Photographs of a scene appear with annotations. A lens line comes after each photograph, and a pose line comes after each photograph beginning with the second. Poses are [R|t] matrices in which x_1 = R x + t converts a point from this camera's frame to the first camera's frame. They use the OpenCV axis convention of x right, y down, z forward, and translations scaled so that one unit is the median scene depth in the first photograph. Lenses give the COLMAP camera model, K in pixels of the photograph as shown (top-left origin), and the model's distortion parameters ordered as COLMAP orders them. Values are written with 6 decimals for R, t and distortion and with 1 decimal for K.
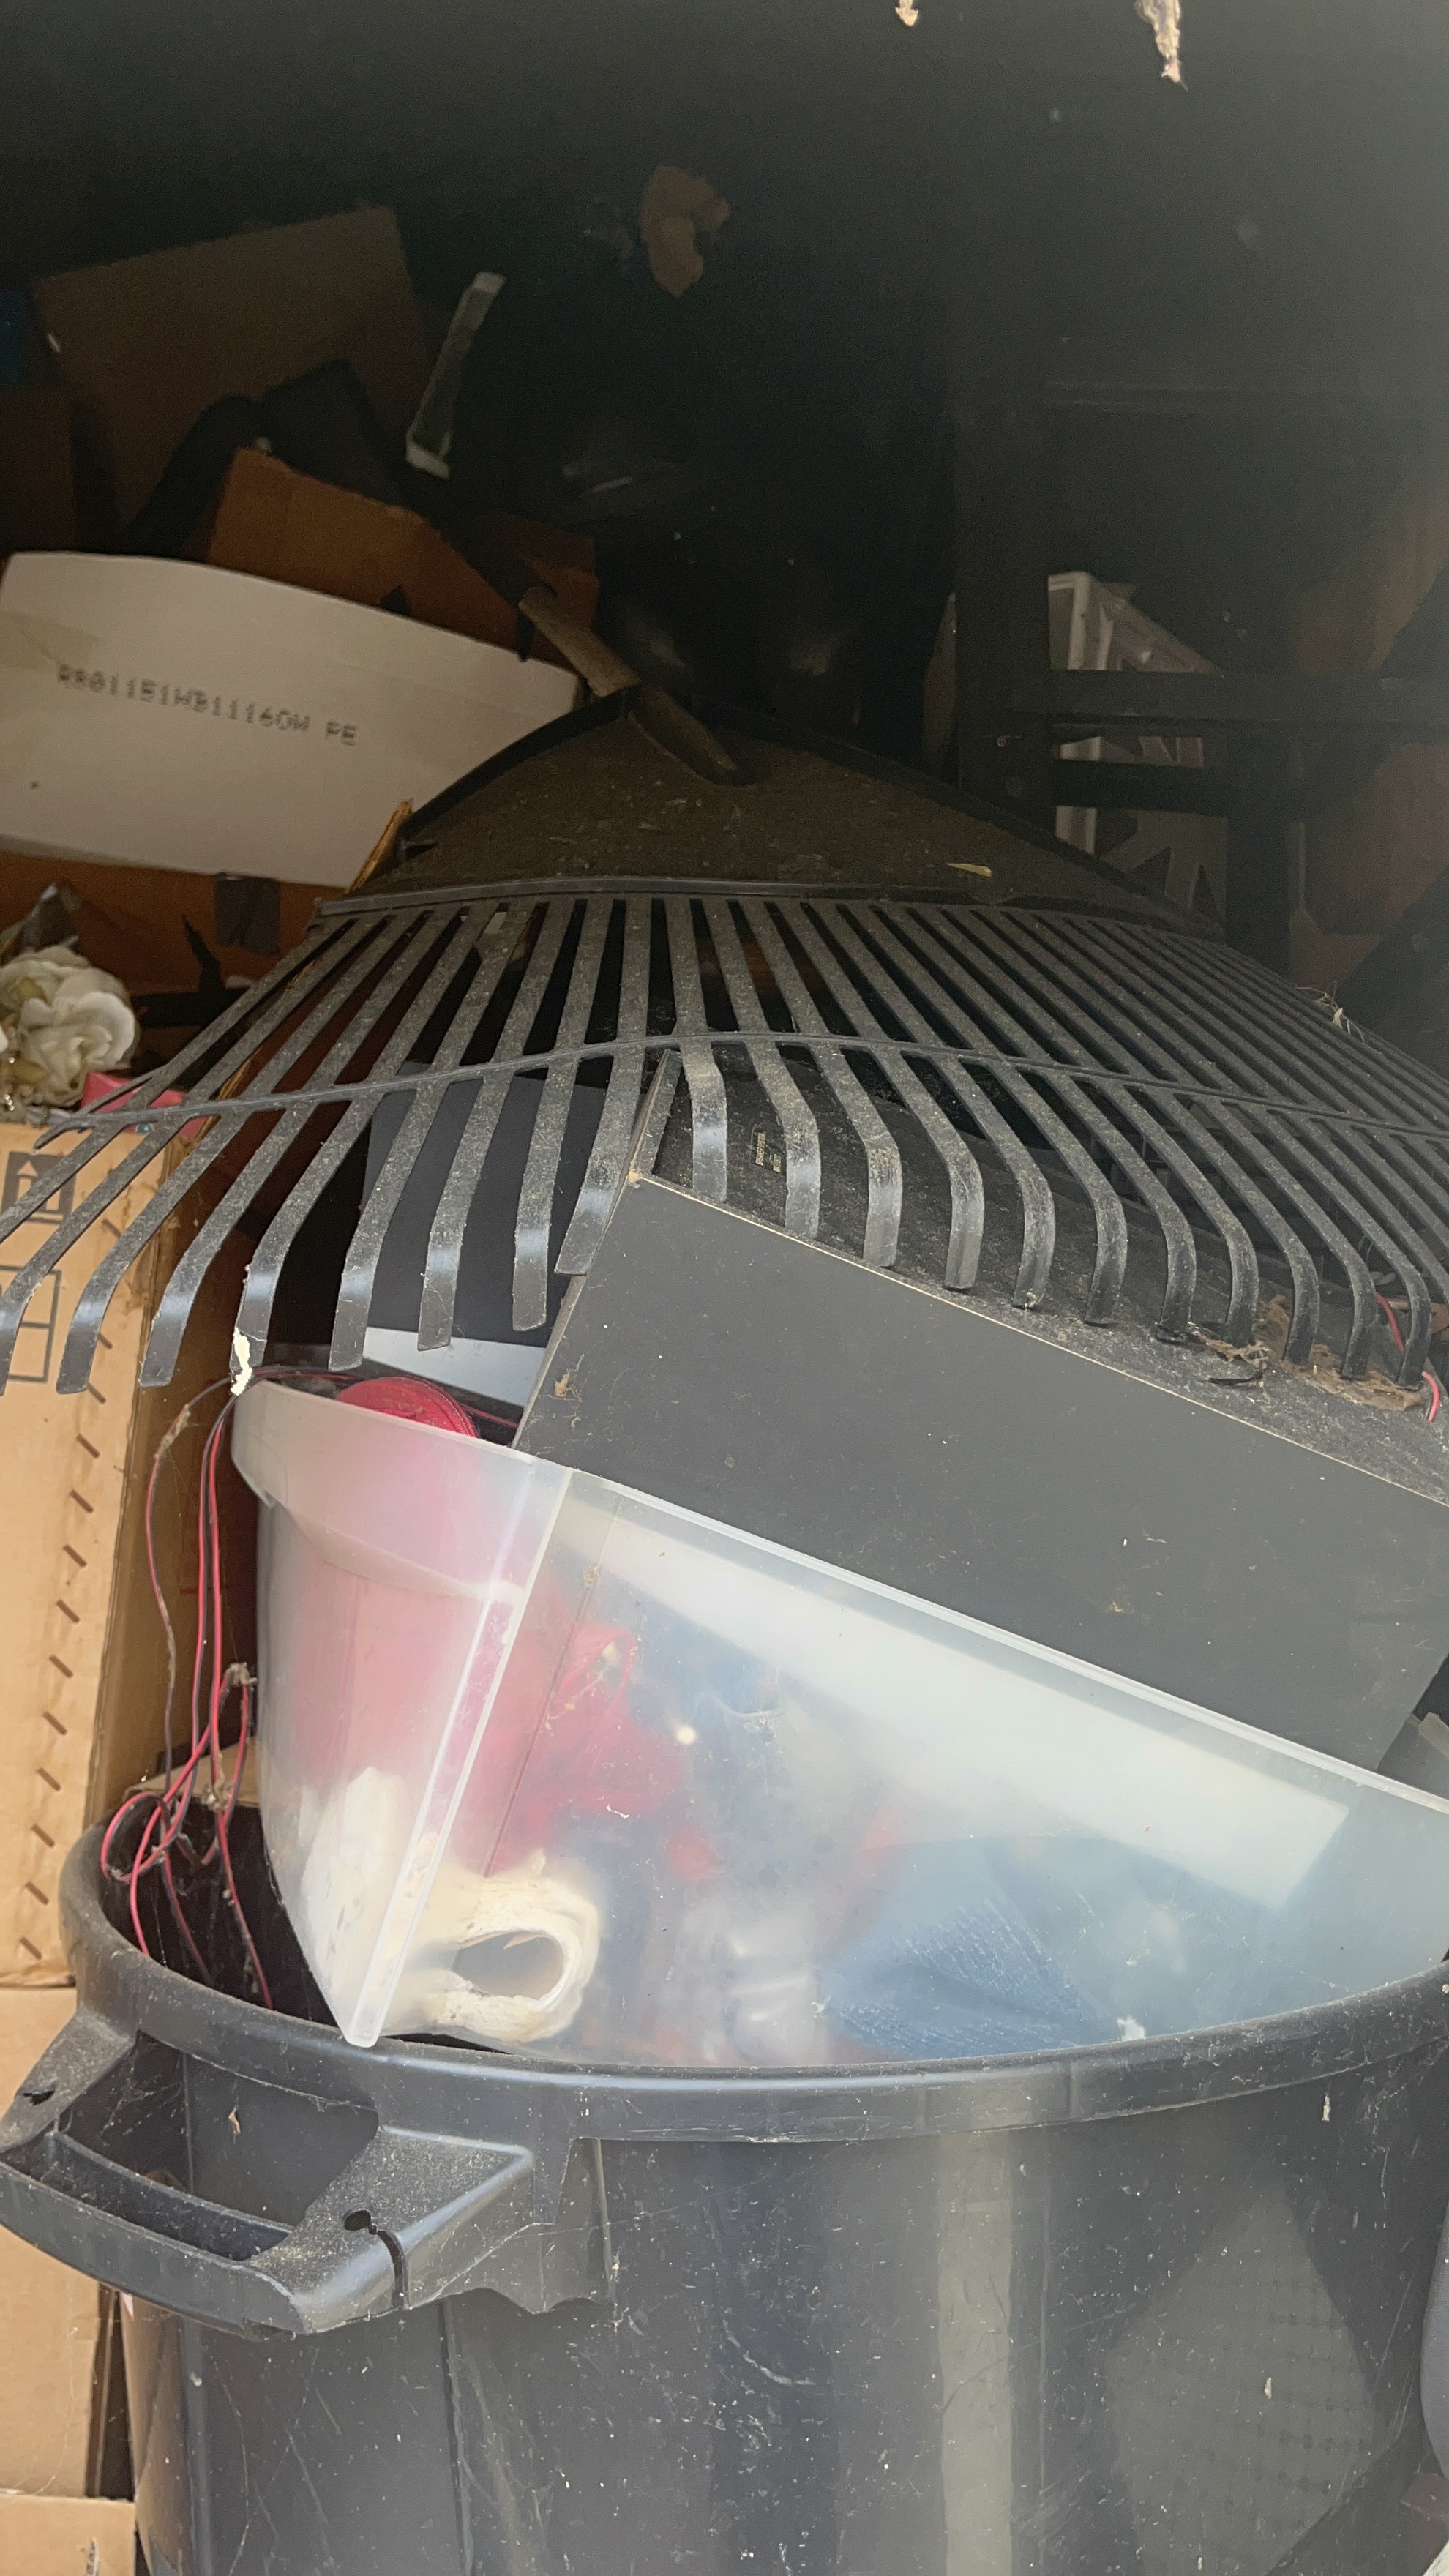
lens RADIAL K [[2379.1, 0, 726.1], [0, 2379.1, 1285.2], [0, 0, 1]] dist [0.040517, 0.000000]
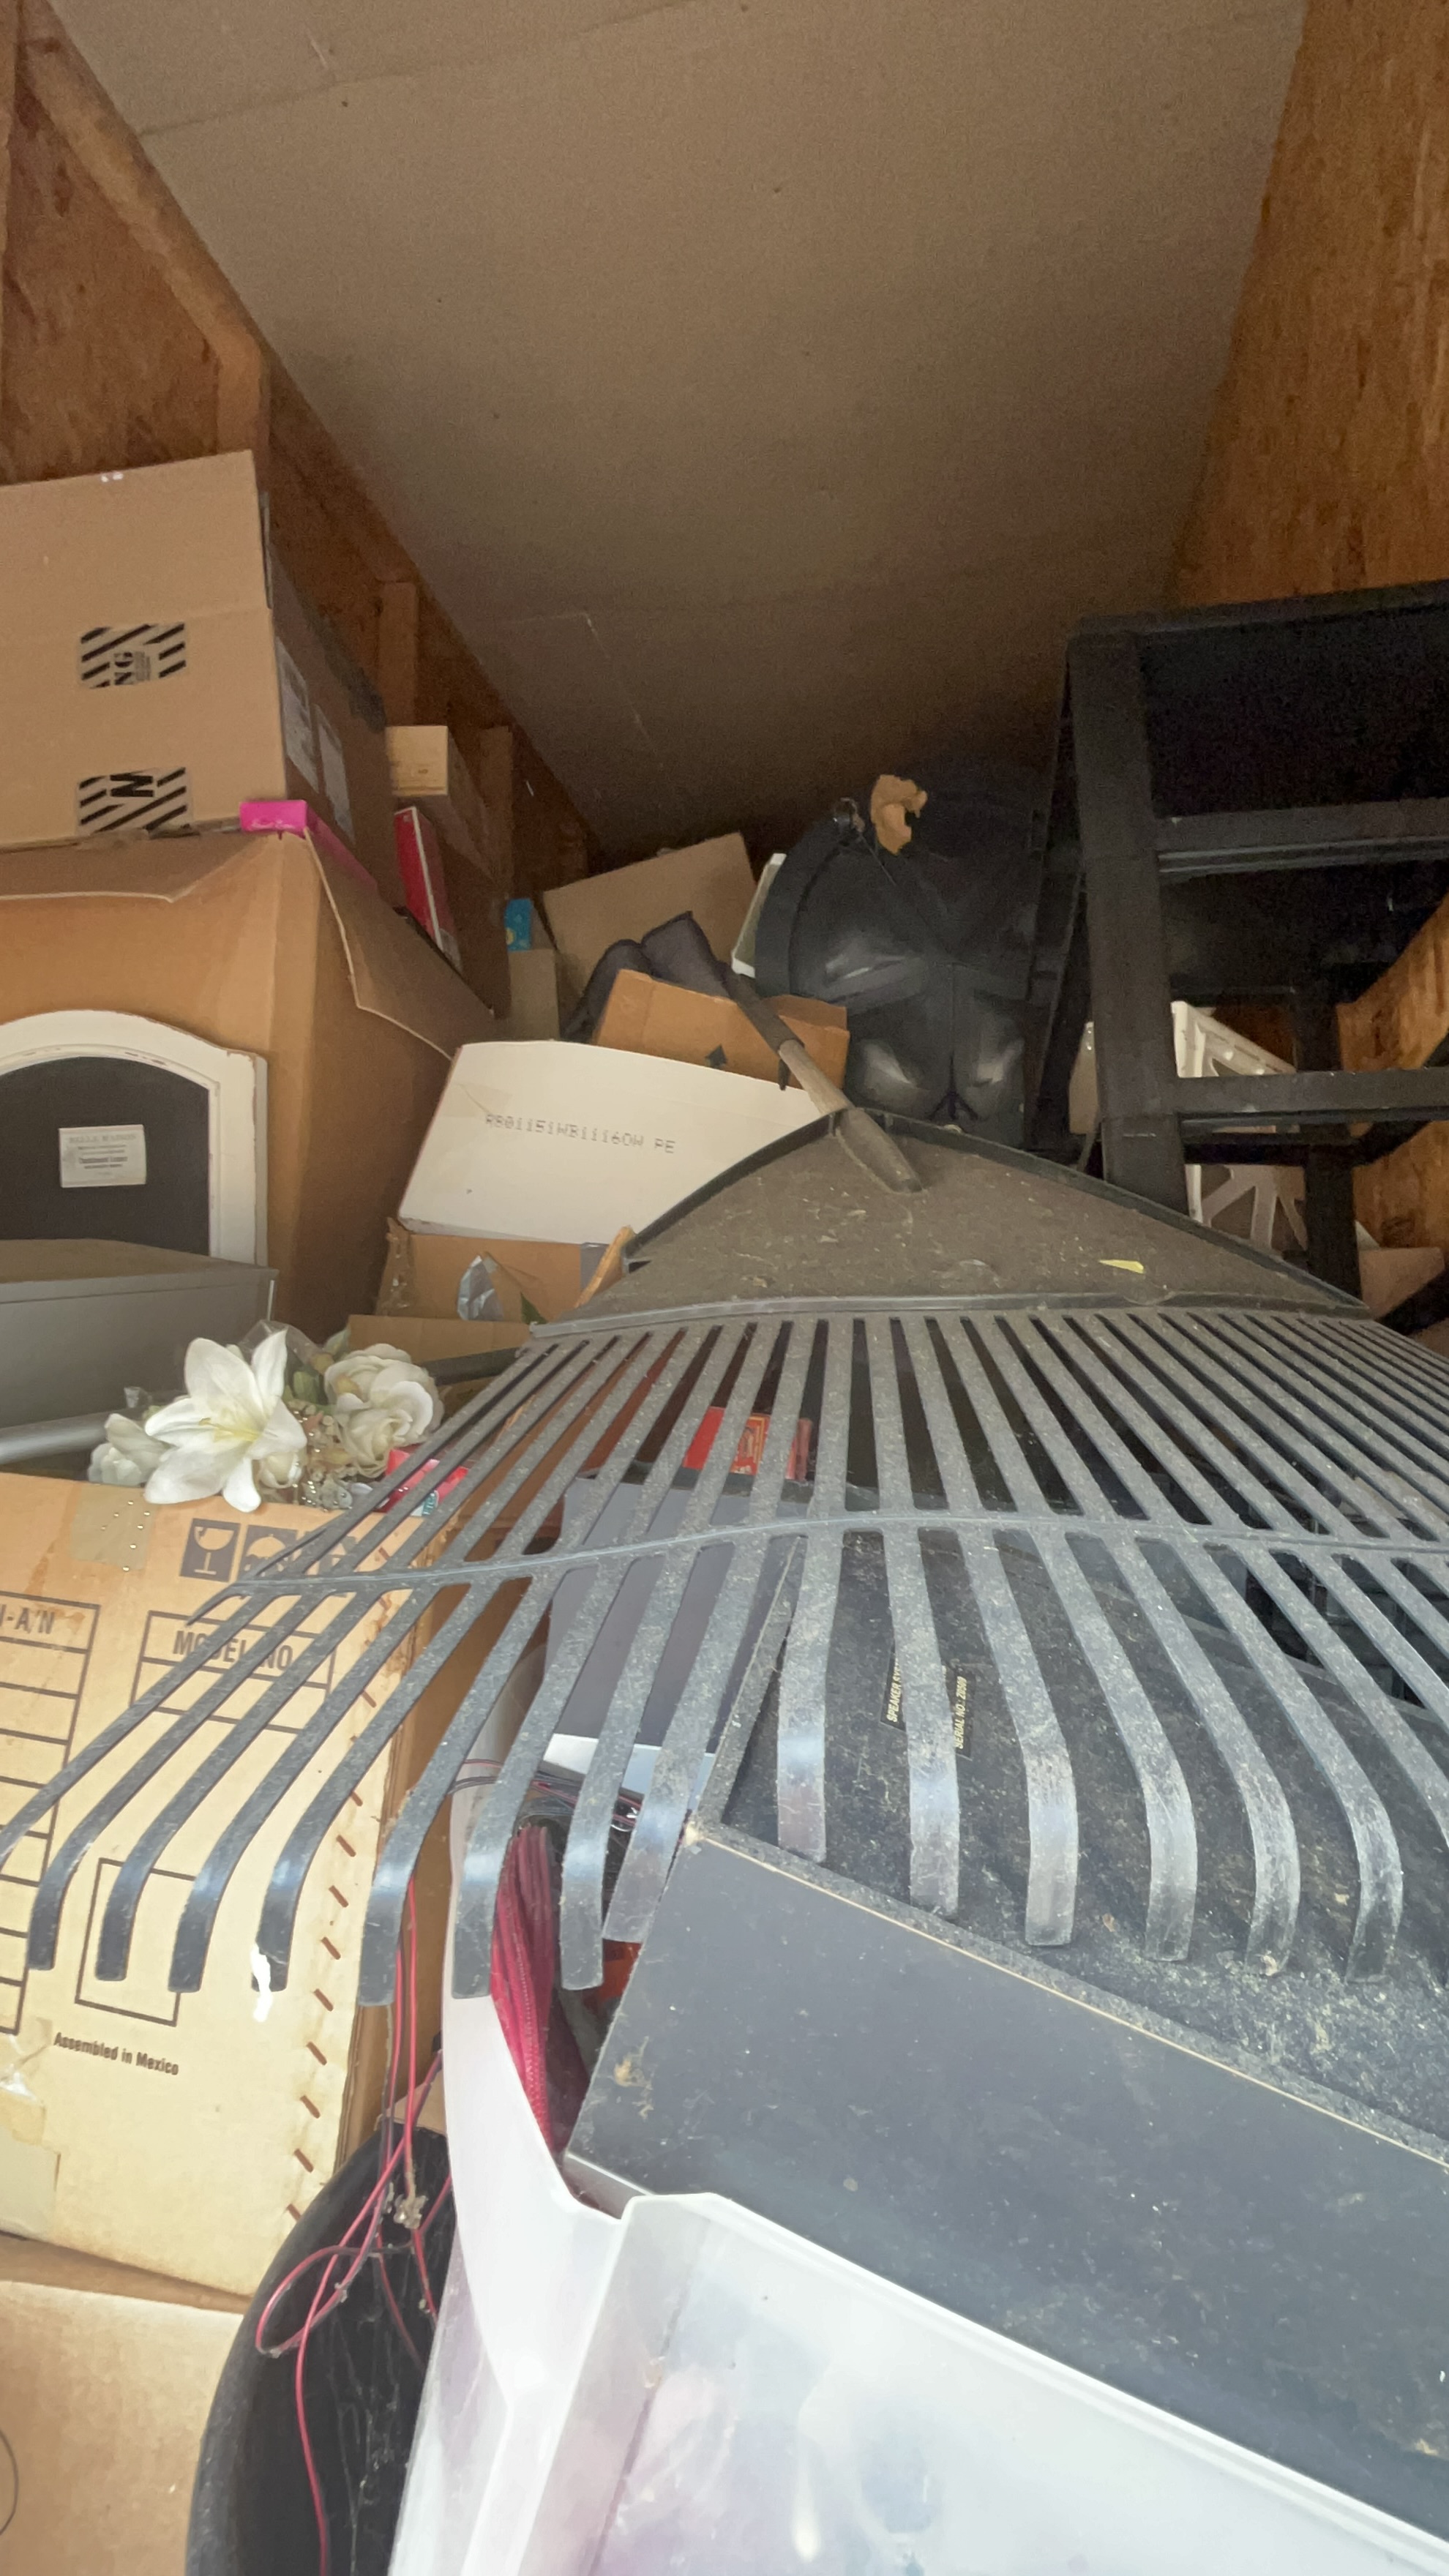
lens RADIAL K [[1226.7, 0, 717.3], [0, 1226.7, 1291.9], [0, 0, 1]] dist [-0.000753, -0.000255]
pose [[0.979402, -0.033080, -0.199190, 0.033750], [0.016814, 0.996424, -0.082807, -0.125413], [0.201217, 0.077752, 0.976456, 0.437252]]
